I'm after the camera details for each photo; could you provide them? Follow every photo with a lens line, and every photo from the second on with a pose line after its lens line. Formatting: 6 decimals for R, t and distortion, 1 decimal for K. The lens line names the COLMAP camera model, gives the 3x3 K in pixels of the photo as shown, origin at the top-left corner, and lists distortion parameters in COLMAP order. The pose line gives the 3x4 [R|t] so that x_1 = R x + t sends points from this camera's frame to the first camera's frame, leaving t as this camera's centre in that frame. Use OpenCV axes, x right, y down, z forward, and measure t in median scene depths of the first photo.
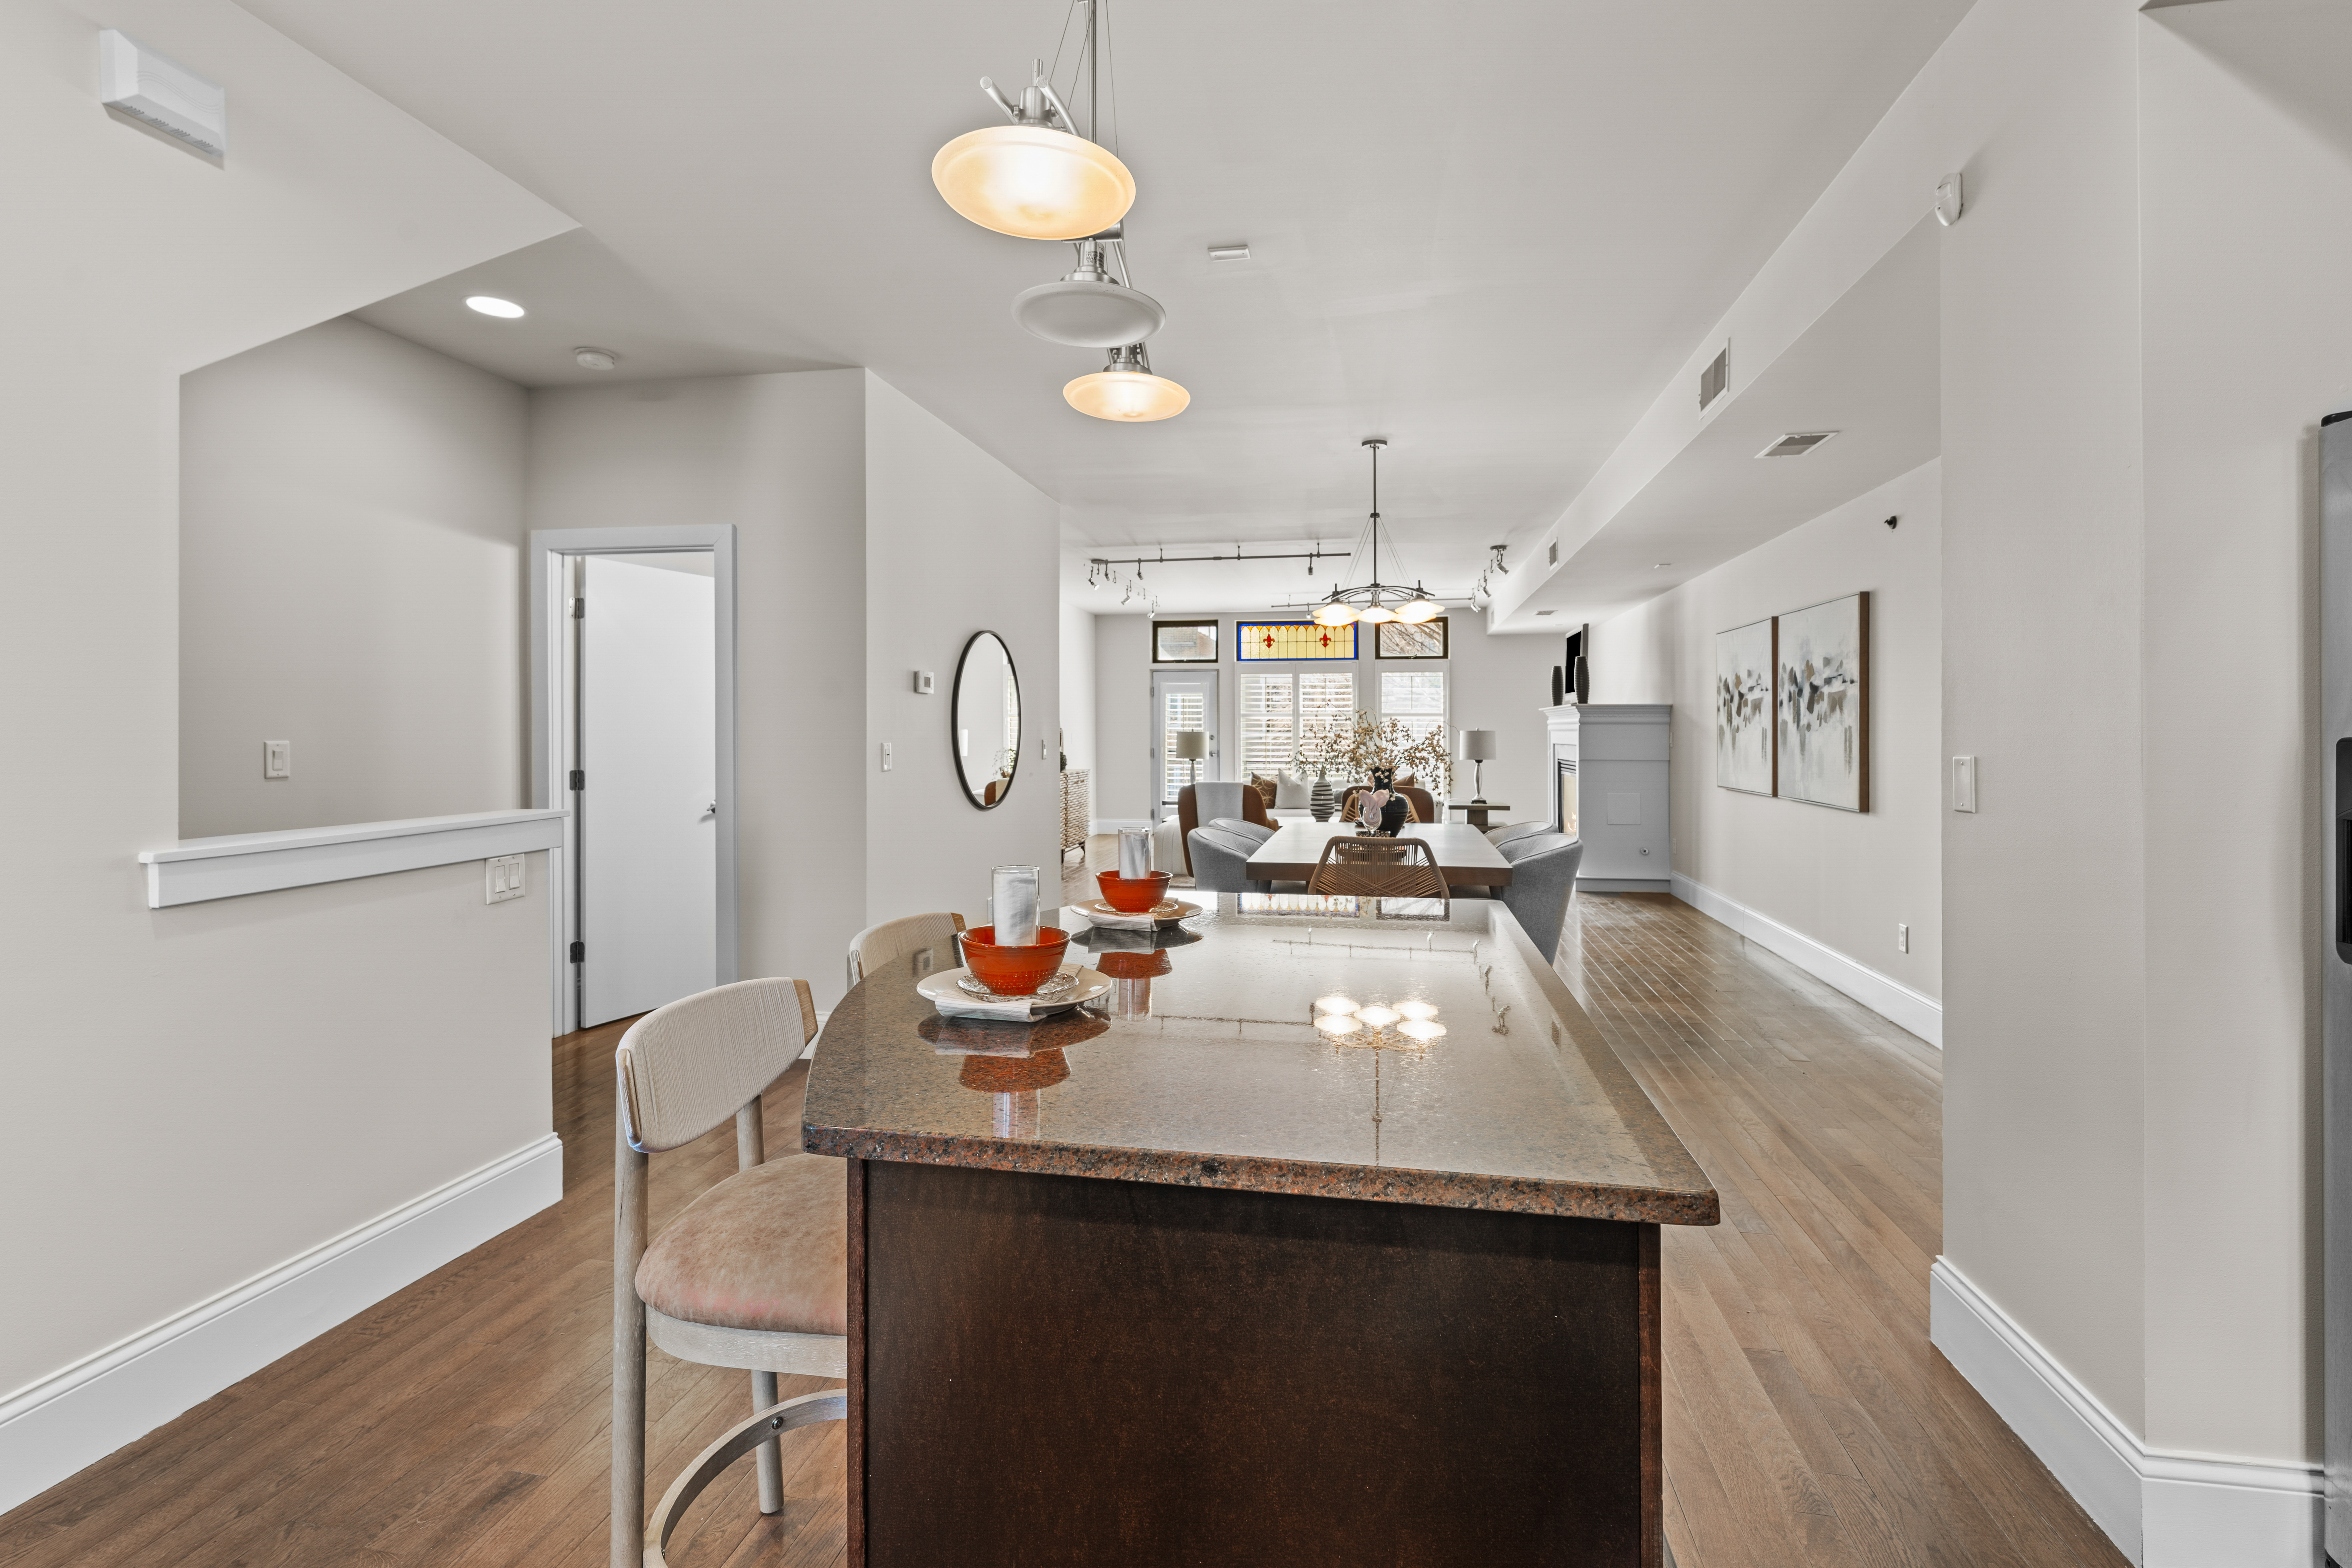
lens RADIAL K [[1077.0, 0, 1181.6], [0, 1077.0, 706.7], [0, 0, 1]] dist [0.000052, 0.000024]
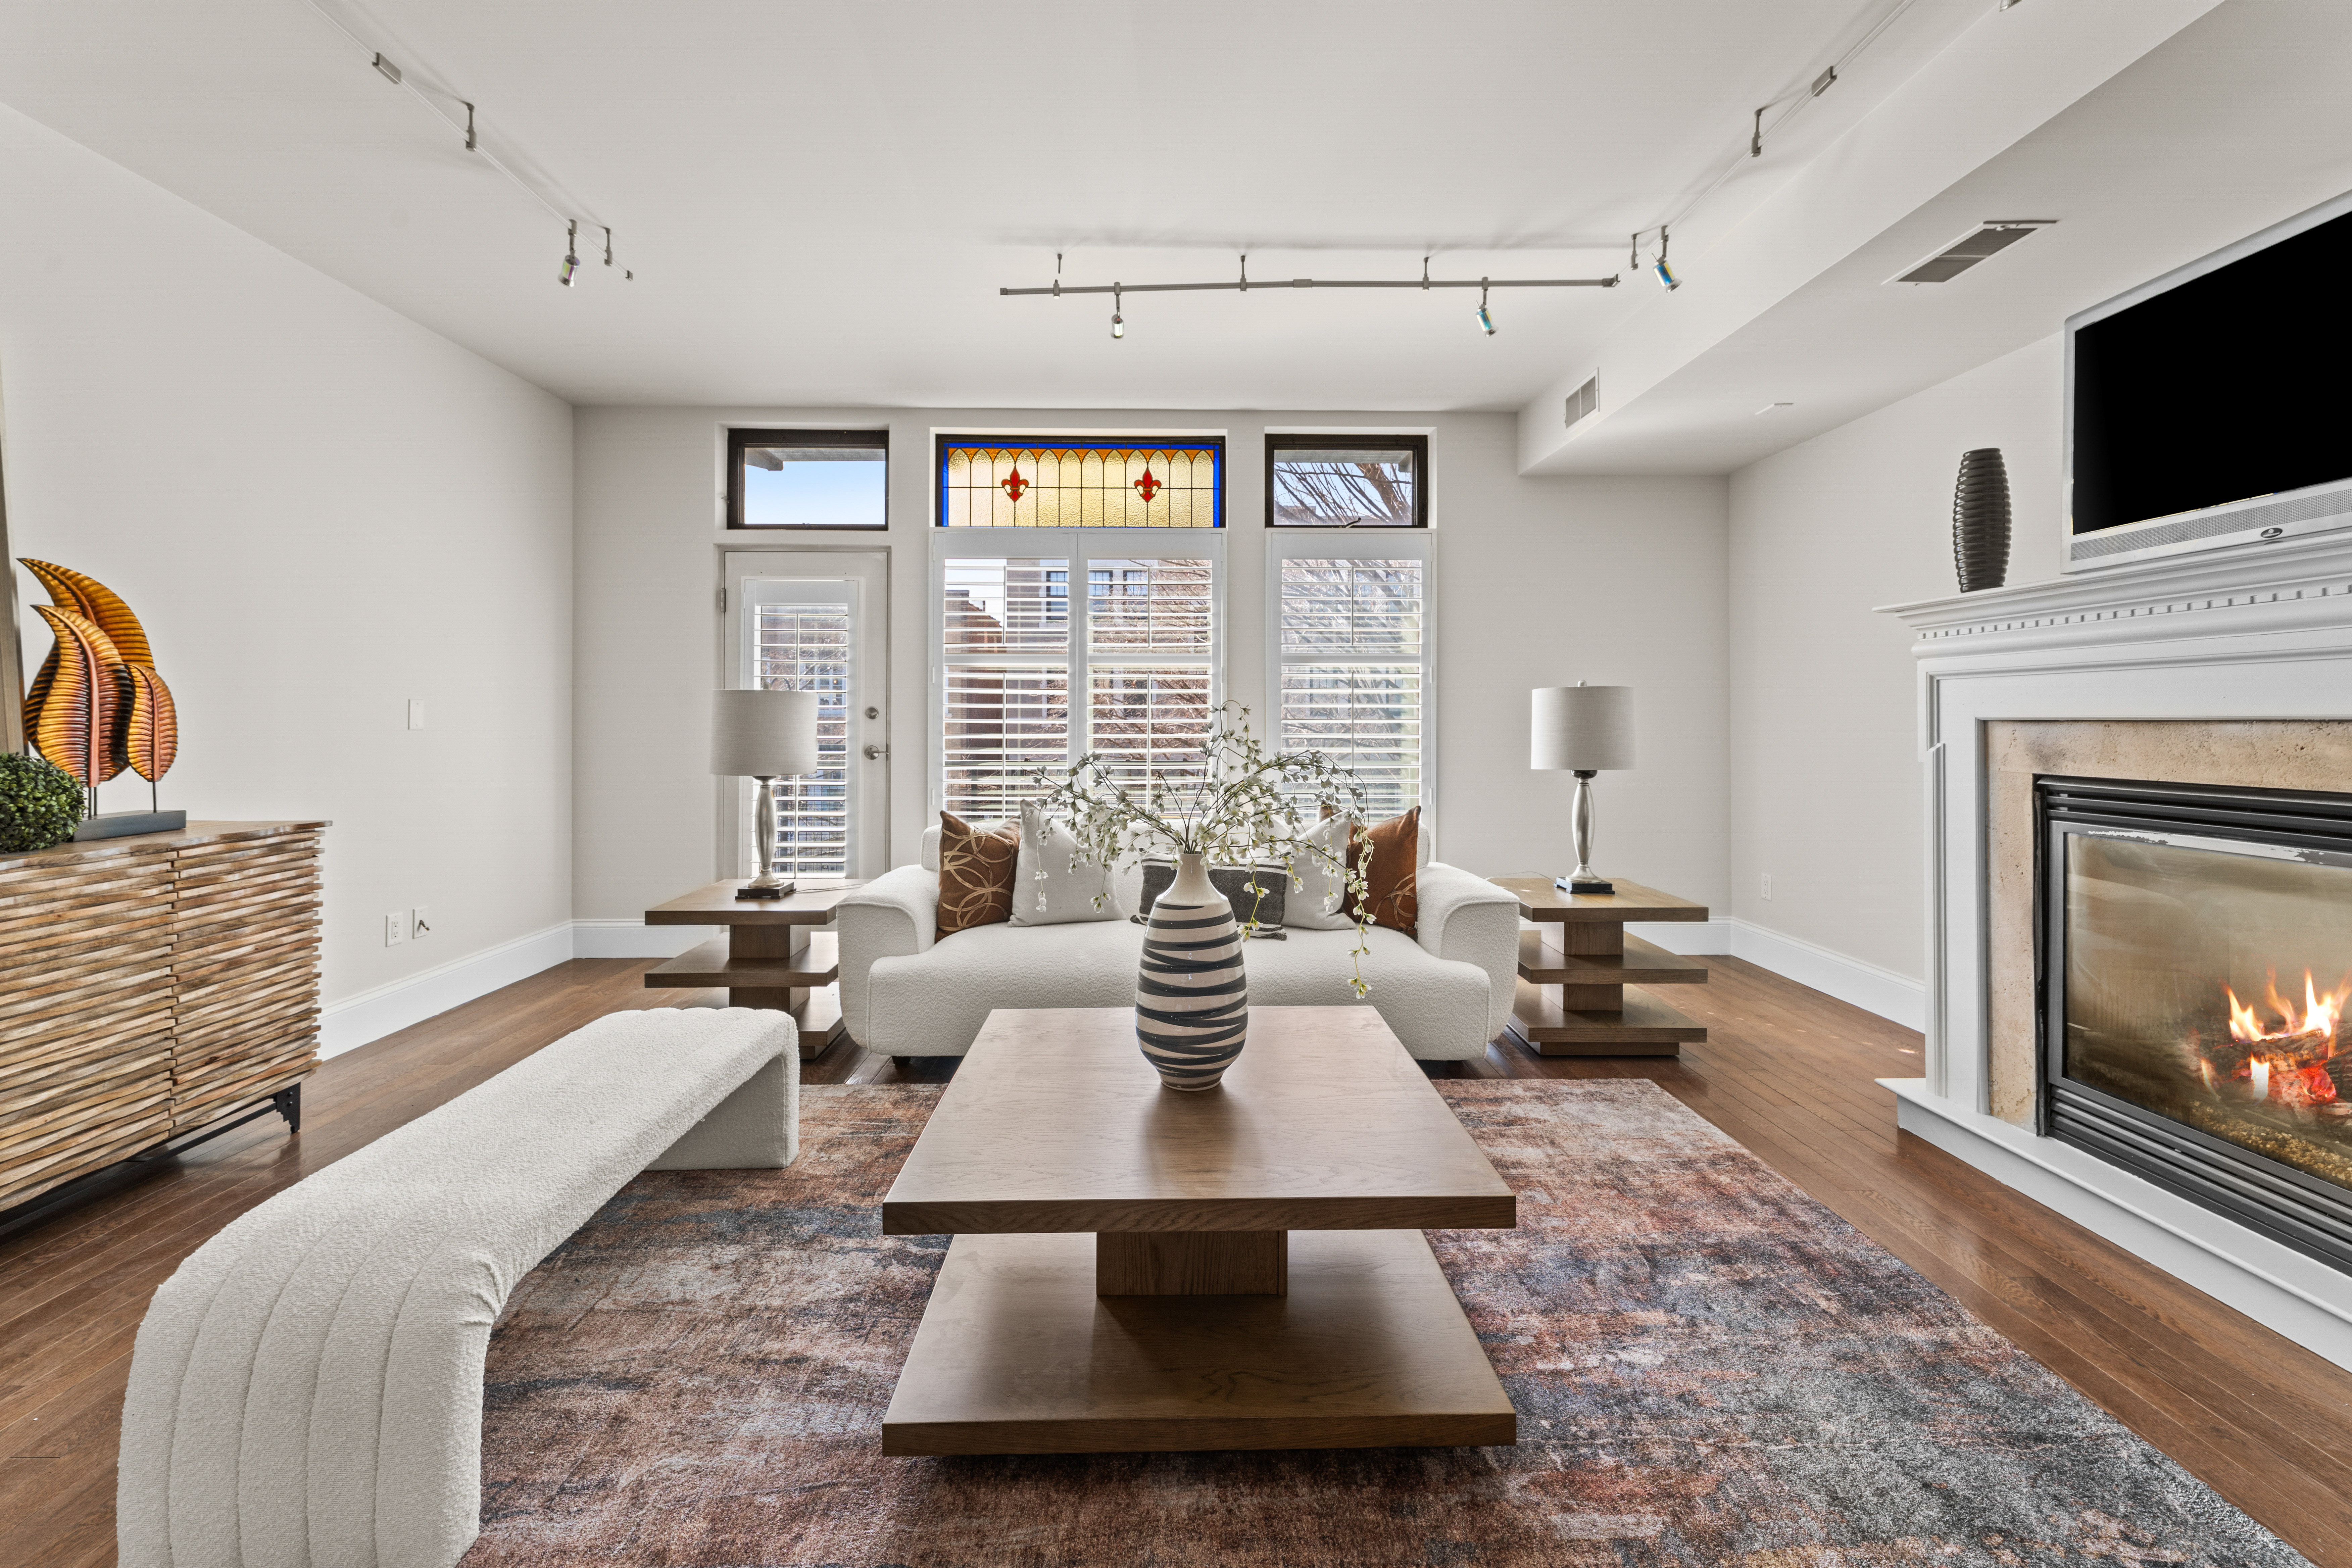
lens RADIAL K [[942.5, 0, 1181.1], [0, 942.5, 695.5], [0, 0, 1]] dist [-0.002276, -0.000294]
pose [[0.978332, 0.002745, 0.207022, 0.098843], [-0.002158, 0.999993, -0.003062, 0.032655], [-0.207029, 0.002549, 0.978332, 0.900320]]
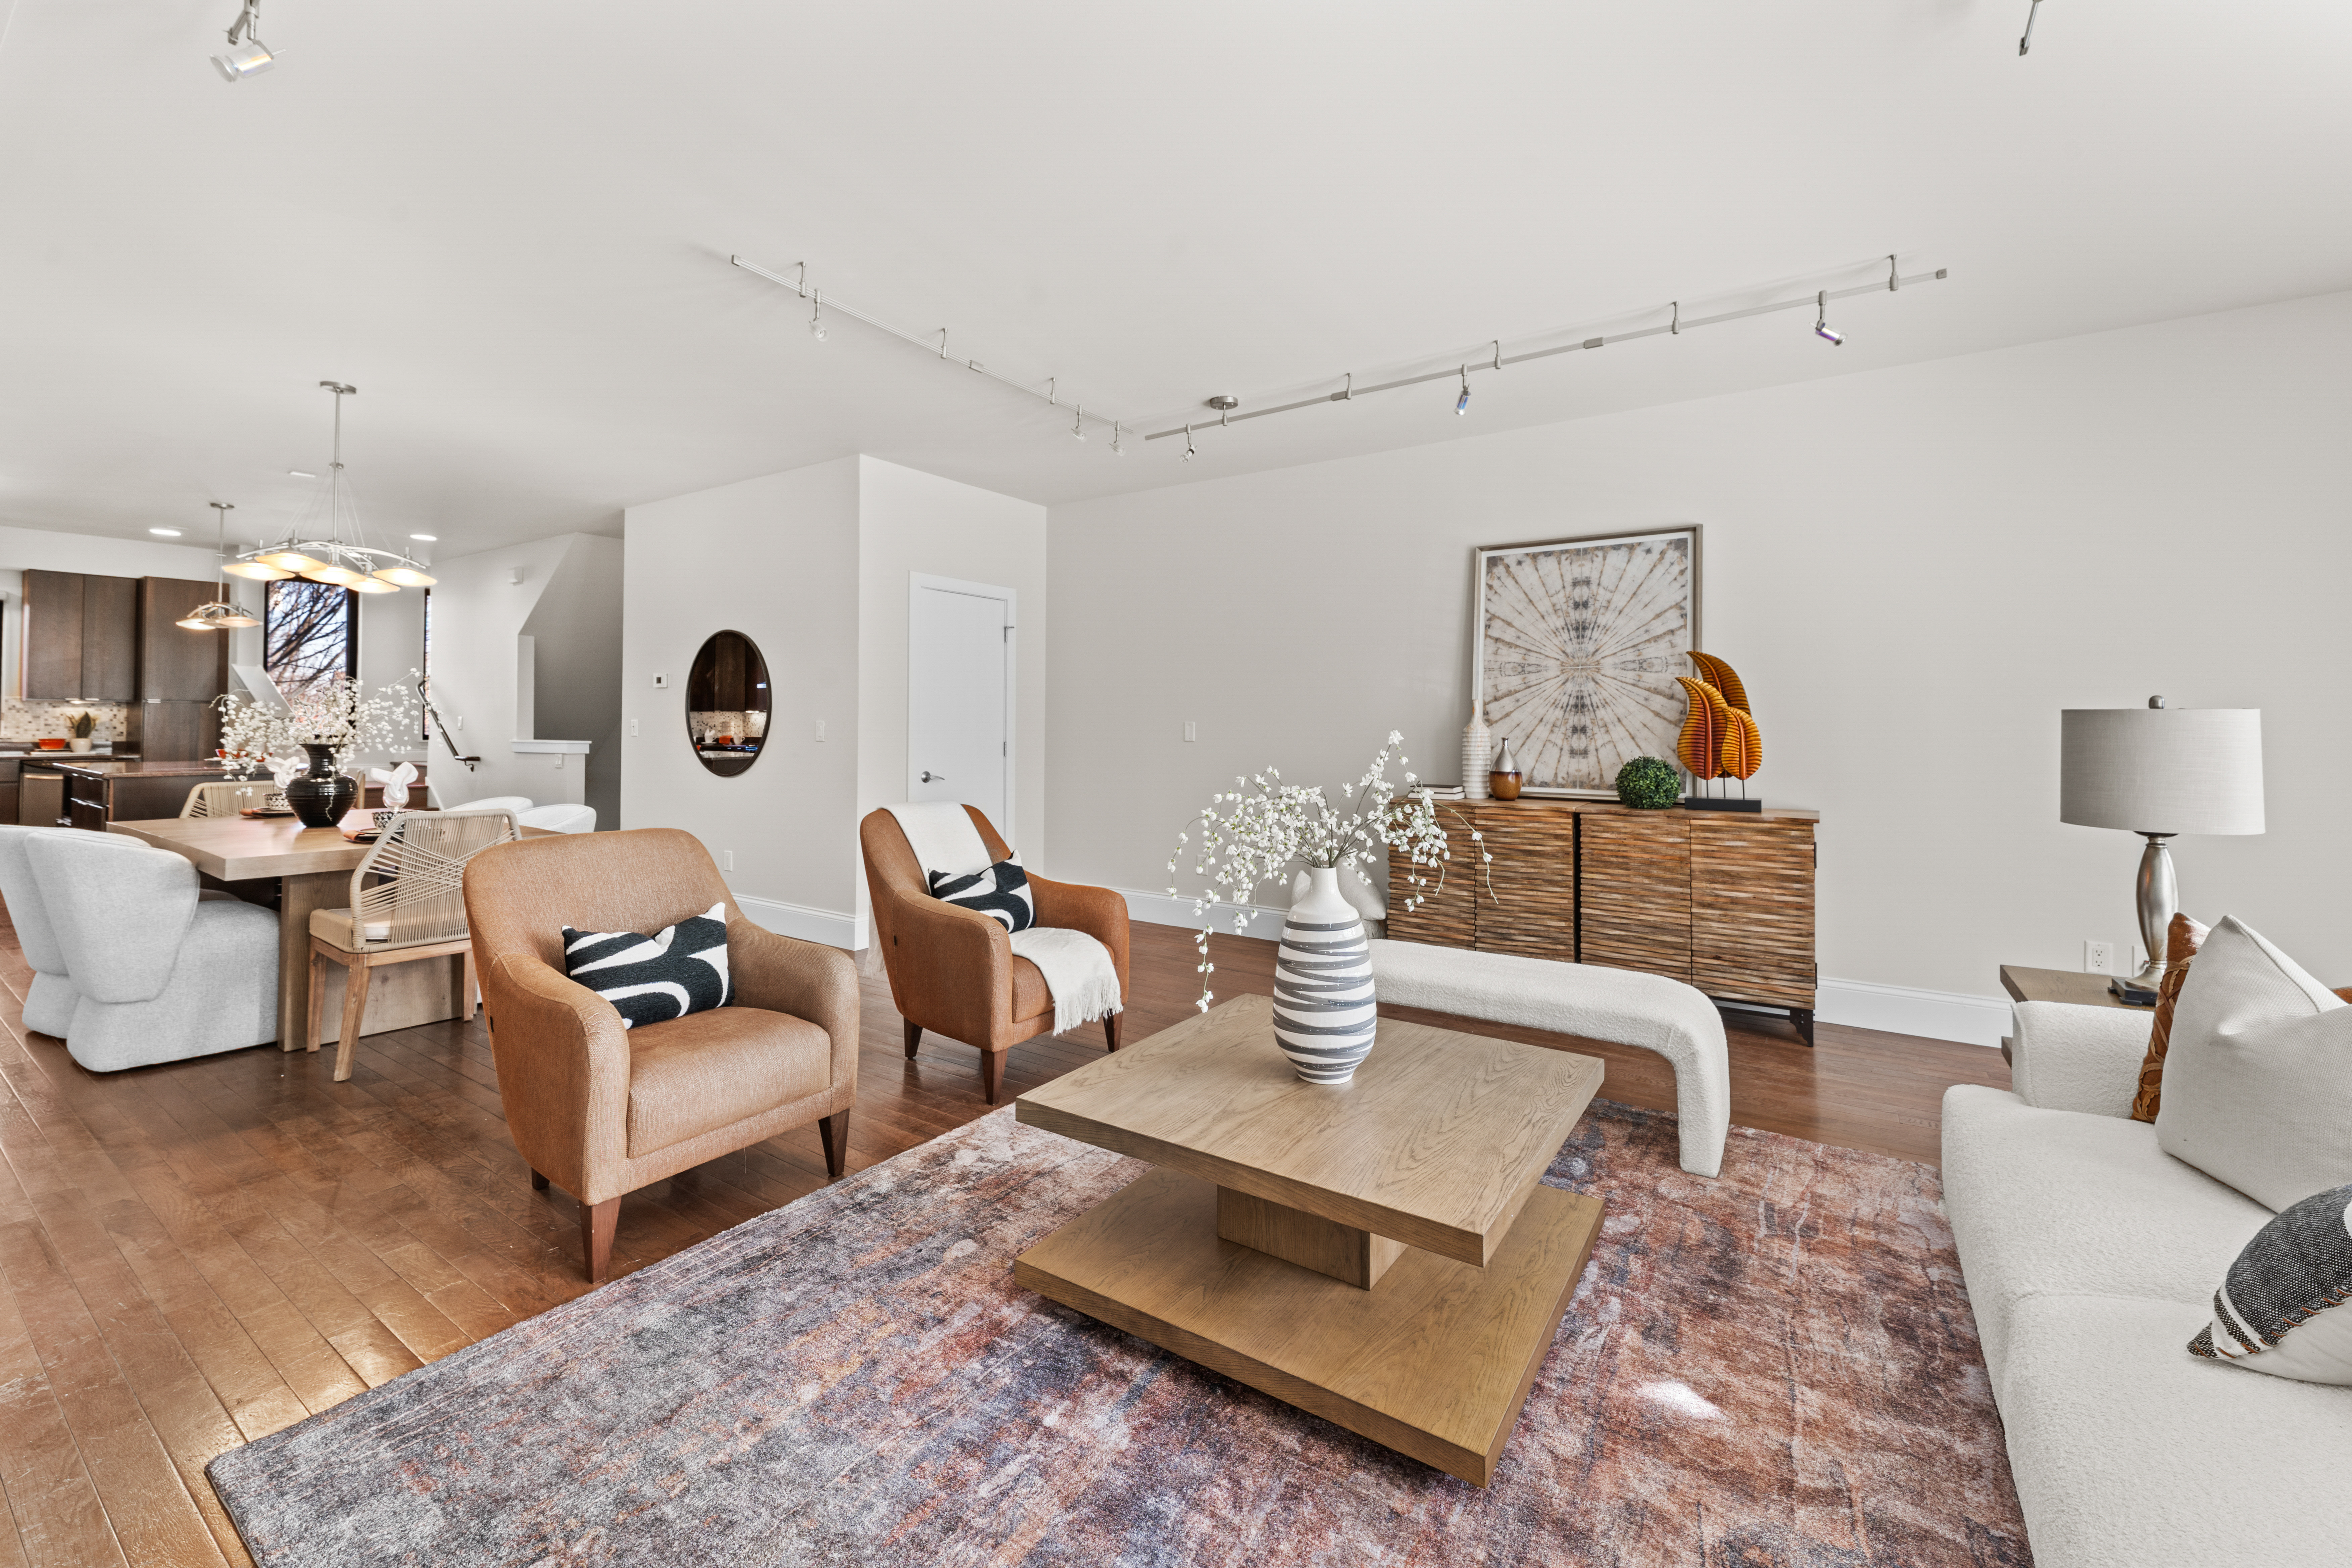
lens RADIAL K [[944.0, 0, 1185.6], [0, 944.0, 711.1], [0, 0, 1]] dist [0.001137, -0.000273]
pose [[-0.396612, -0.017687, -0.917816, 0.368603], [0.016546, 0.999514, -0.026411, 0.033291], [0.917837, -0.025661, -0.396127, 1.169511]]
